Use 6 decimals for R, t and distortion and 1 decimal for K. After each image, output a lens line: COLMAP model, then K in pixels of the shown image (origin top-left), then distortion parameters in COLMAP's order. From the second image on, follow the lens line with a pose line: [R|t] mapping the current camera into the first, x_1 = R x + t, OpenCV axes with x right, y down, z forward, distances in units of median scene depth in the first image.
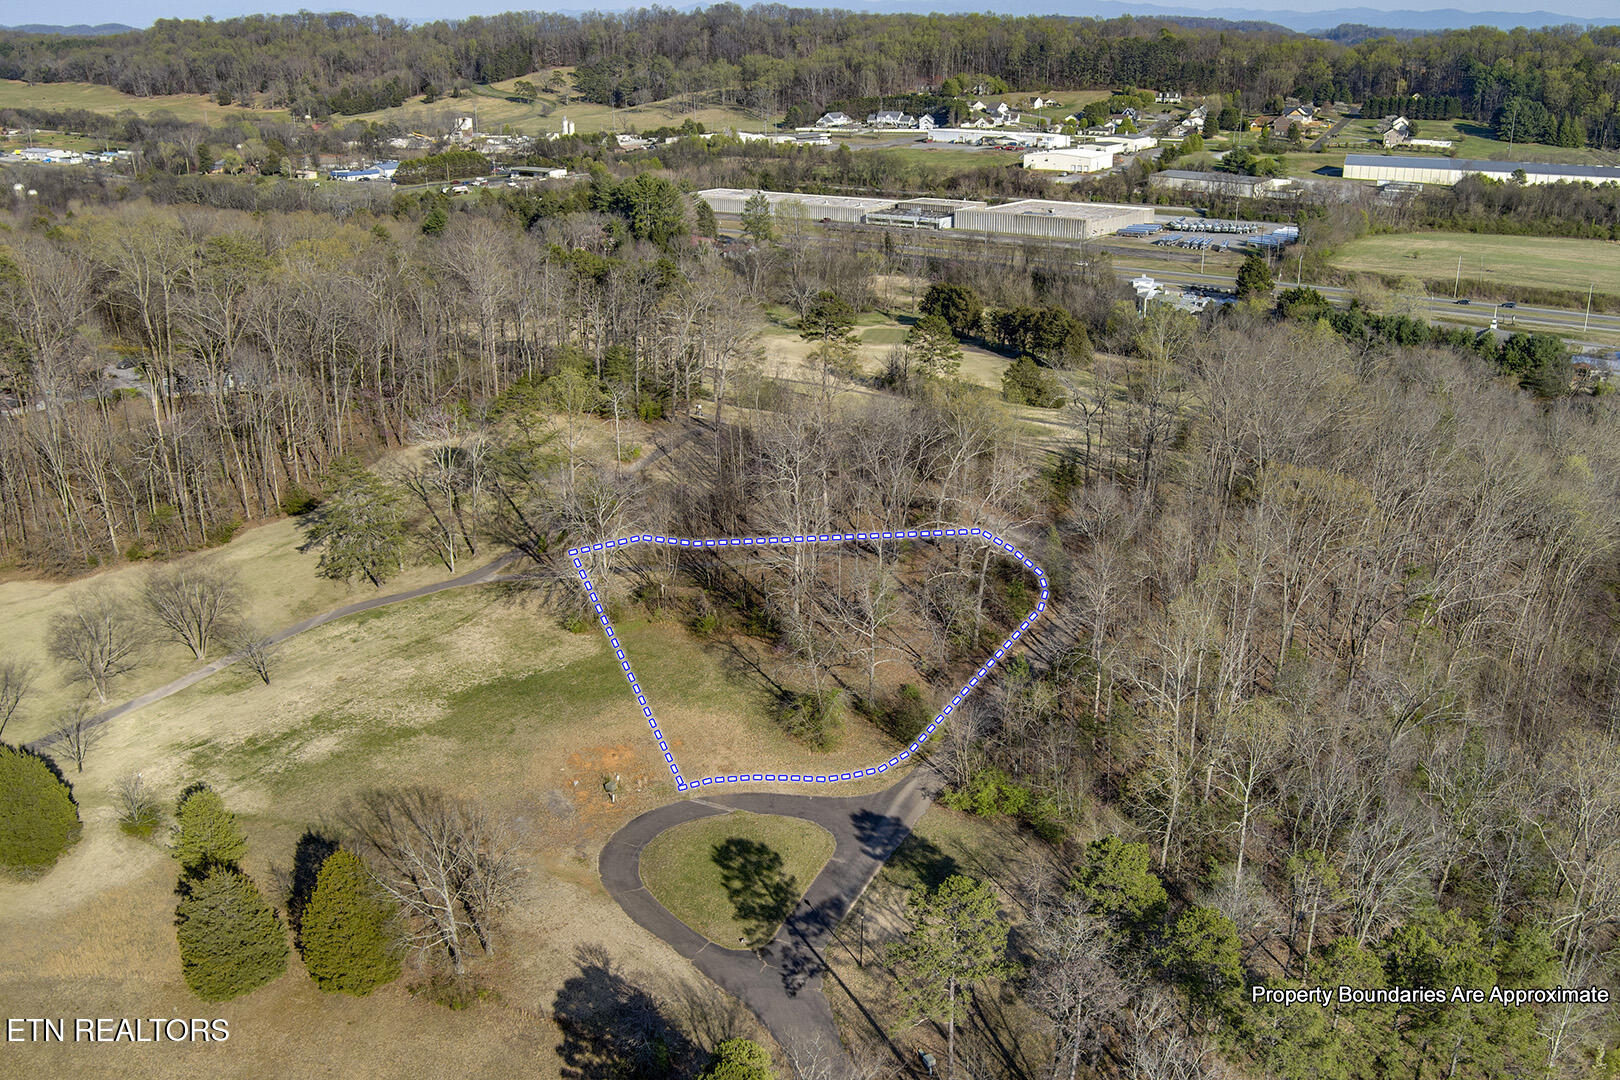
lens RADIAL K [[1335.1, 0, 833.1], [0, 1335.1, 540.1], [0, 0, 1]] dist [-0.092947, 0.060606]
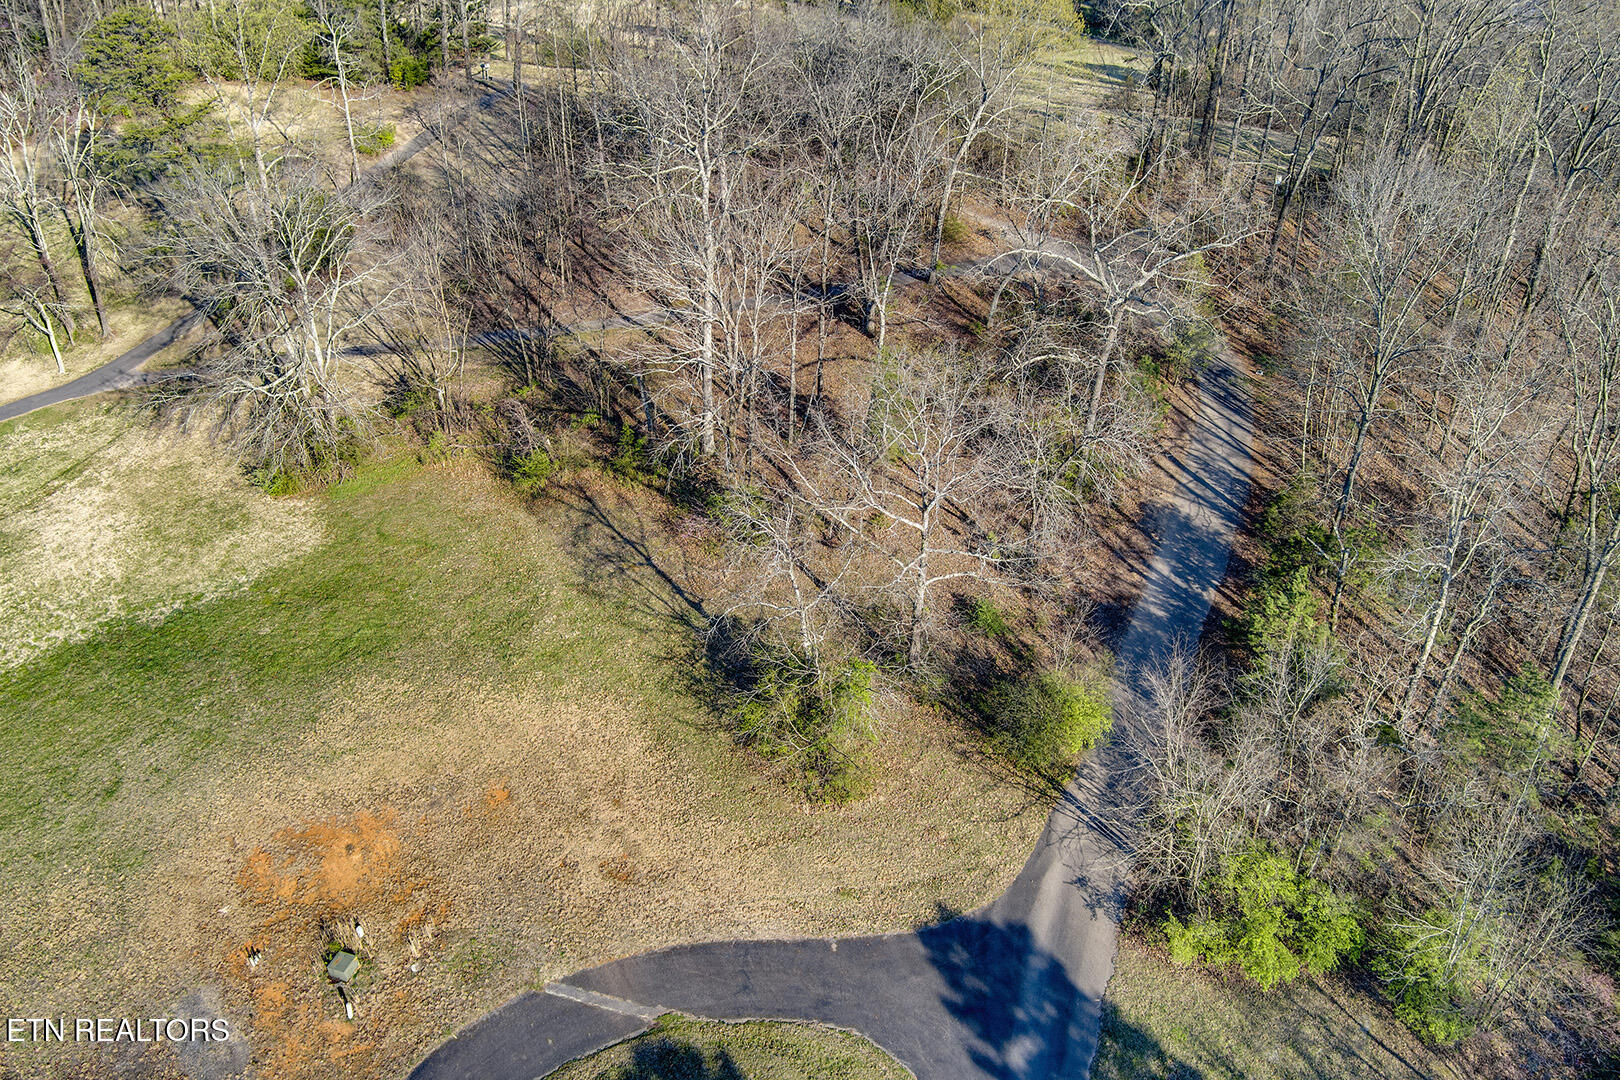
lens RADIAL K [[1481.3, 0, 810.0], [0, 1481.3, 540.0], [0, 0, 1]] dist [-0.079476, 0.027763]
pose [[0.993524, -0.066203, 0.092342, -0.044710], [0.046297, 0.978065, 0.203089, -0.018967], [-0.103762, -0.197498, 0.974796, 0.441073]]
